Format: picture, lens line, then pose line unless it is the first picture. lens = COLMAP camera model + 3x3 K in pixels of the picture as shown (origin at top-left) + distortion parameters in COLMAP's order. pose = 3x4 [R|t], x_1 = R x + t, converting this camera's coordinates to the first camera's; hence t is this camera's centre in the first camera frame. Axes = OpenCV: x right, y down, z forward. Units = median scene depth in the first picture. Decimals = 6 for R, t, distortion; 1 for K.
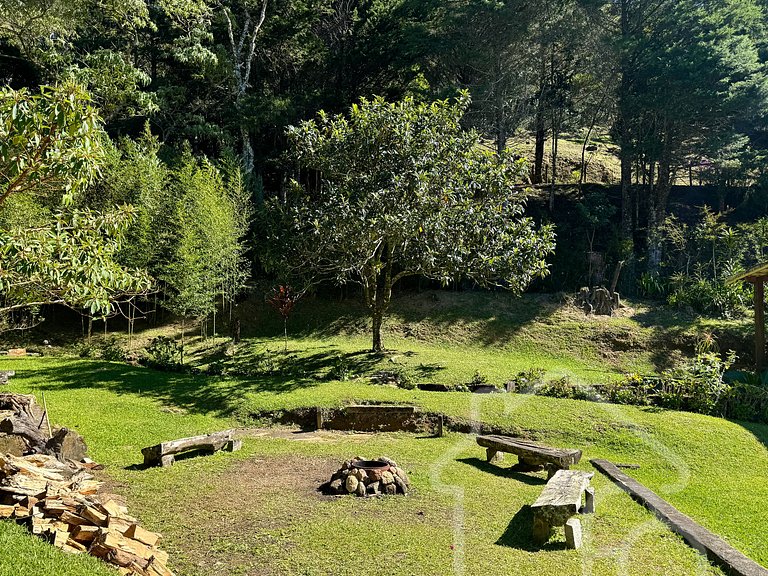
lens RADIAL K [[768.8, 0, 384.0], [0, 768.8, 288.0], [0, 0, 1]] dist [0.118549, -0.276517]
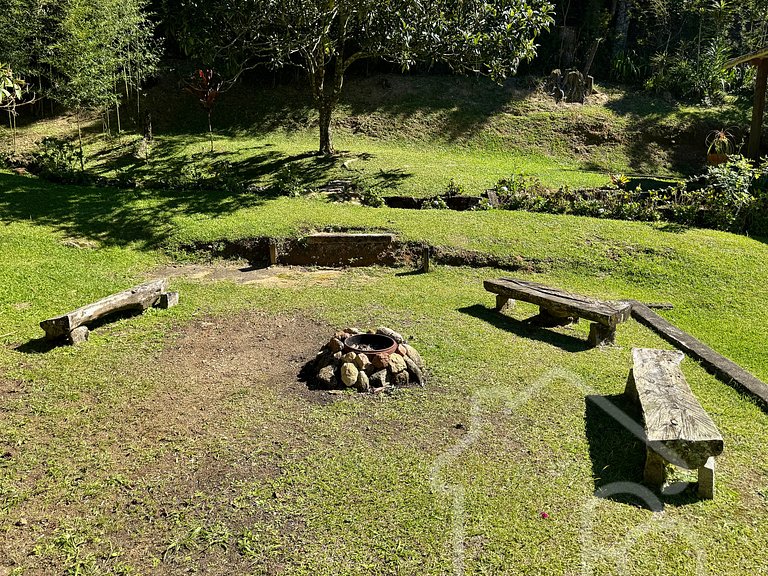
lens RADIAL K [[768.8, 0, 384.0], [0, 768.8, 288.0], [0, 0, 1]] dist [0.118549, -0.276517]
pose [[0.993805, -0.029441, 0.107166, -0.046405], [-0.001850, 0.959758, 0.280823, -0.014627], [-0.111121, -0.279282, 0.953758, 0.182978]]
